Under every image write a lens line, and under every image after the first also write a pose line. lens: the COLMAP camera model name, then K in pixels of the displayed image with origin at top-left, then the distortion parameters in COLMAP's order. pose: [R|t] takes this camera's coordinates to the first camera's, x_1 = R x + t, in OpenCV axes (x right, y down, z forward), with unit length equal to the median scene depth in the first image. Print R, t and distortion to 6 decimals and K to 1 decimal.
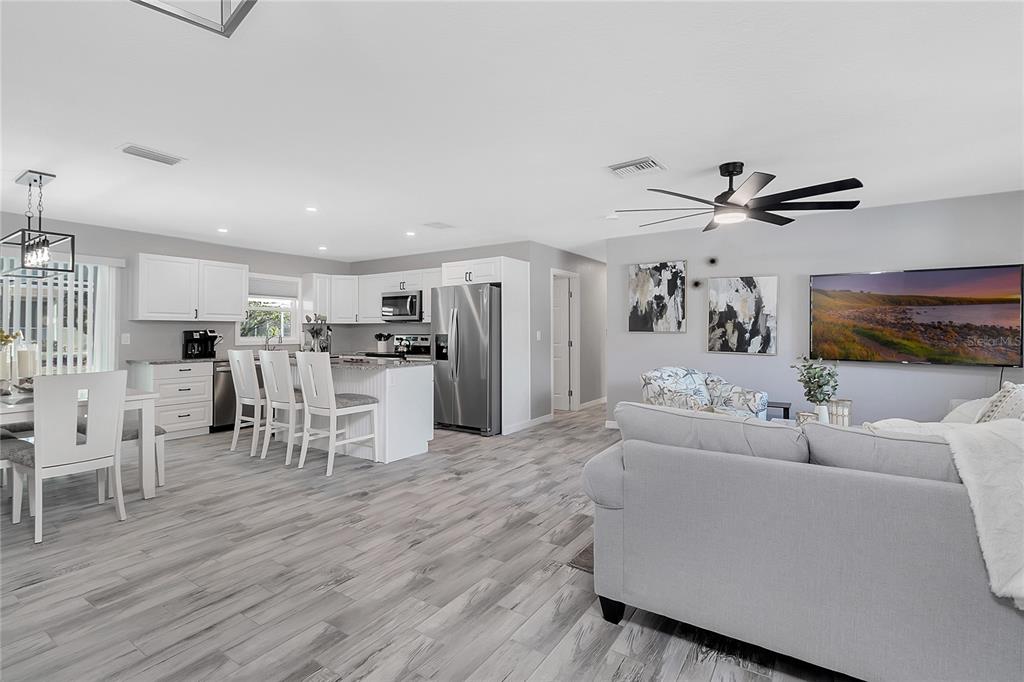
lens RADIAL K [[475.1, 0, 509.1], [0, 475.1, 327.1], [0, 0, 1]] dist [0.002694, 0.000248]
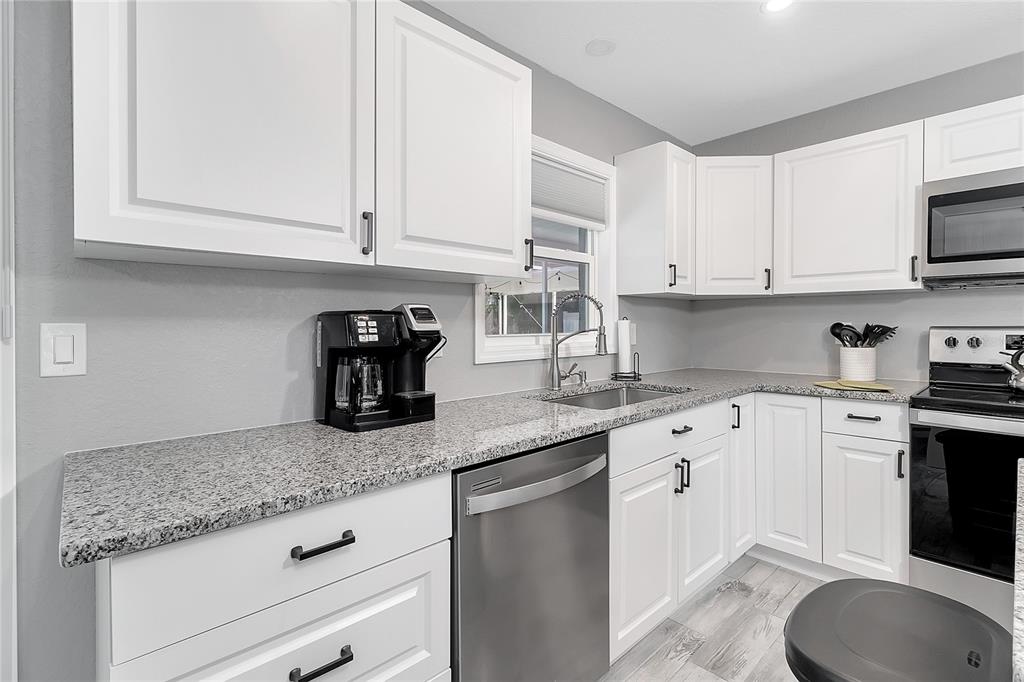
lens RADIAL K [[475.1, 0, 509.1], [0, 475.1, 327.1], [0, 0, 1]] dist [0.002694, 0.000248]
pose [[0.972822, 0.002782, -0.231536, -0.525441], [0.001300, 0.999846, 0.017477, 0.011625], [0.231549, -0.017303, 0.972669, 0.774430]]
